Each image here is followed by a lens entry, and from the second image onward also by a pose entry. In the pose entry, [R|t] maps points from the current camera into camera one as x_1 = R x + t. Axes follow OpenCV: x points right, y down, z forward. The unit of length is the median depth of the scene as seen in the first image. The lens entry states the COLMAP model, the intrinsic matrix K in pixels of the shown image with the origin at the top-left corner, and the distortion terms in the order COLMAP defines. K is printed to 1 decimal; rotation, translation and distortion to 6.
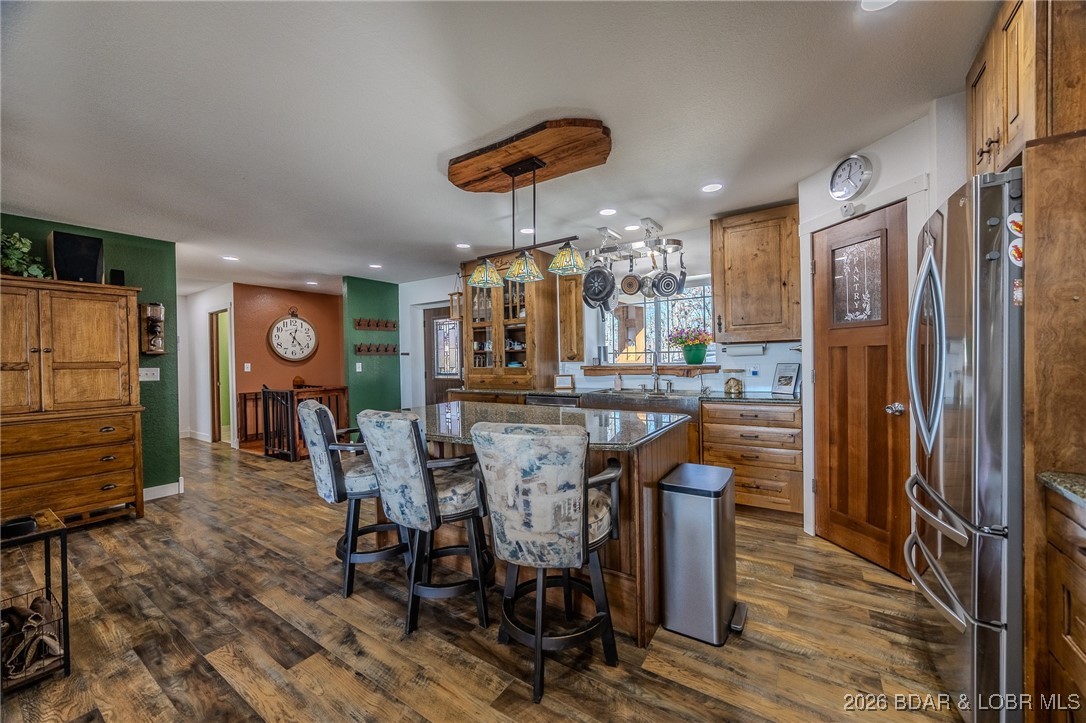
lens RADIAL K [[411.1, 0, 548.3], [0, 411.1, 365.0], [0, 0, 1]] dist [-0.004274, -0.000379]
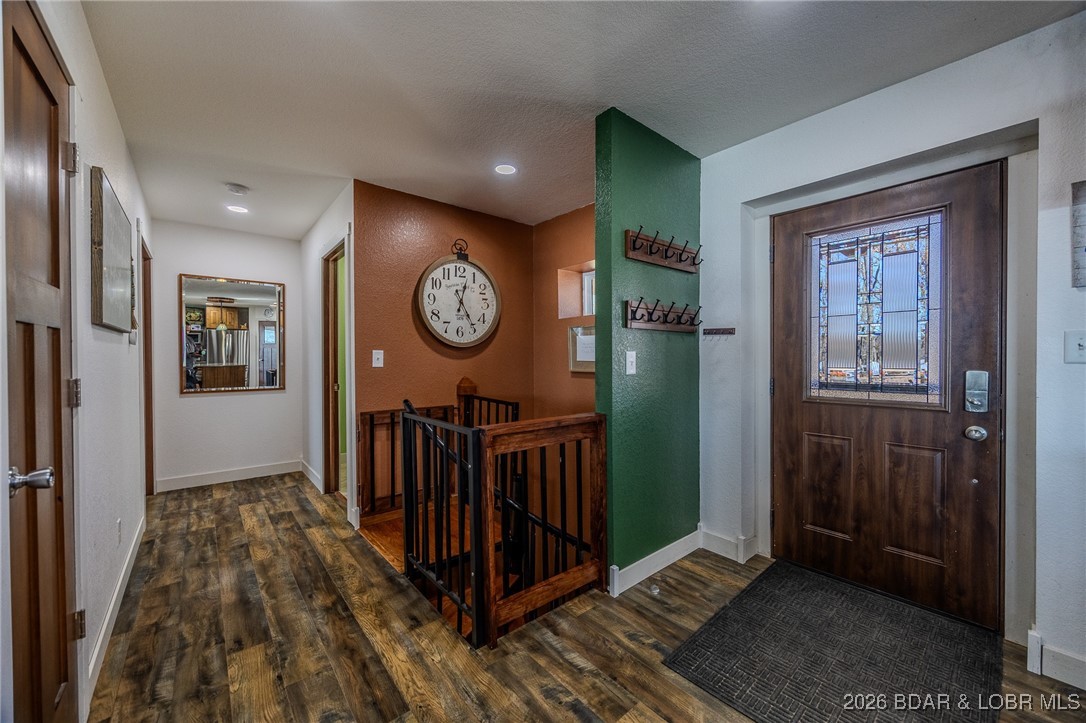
lens RADIAL K [[411.1, 0, 540.5], [0, 411.1, 361.5], [0, 0, 1]] dist [-0.004274, -0.000379]
pose [[0.959317, 0.019042, -0.281687, -0.394610], [-0.020227, 0.999795, -0.001299, 0.005851], [0.281605, 0.006944, 0.959505, 0.562562]]
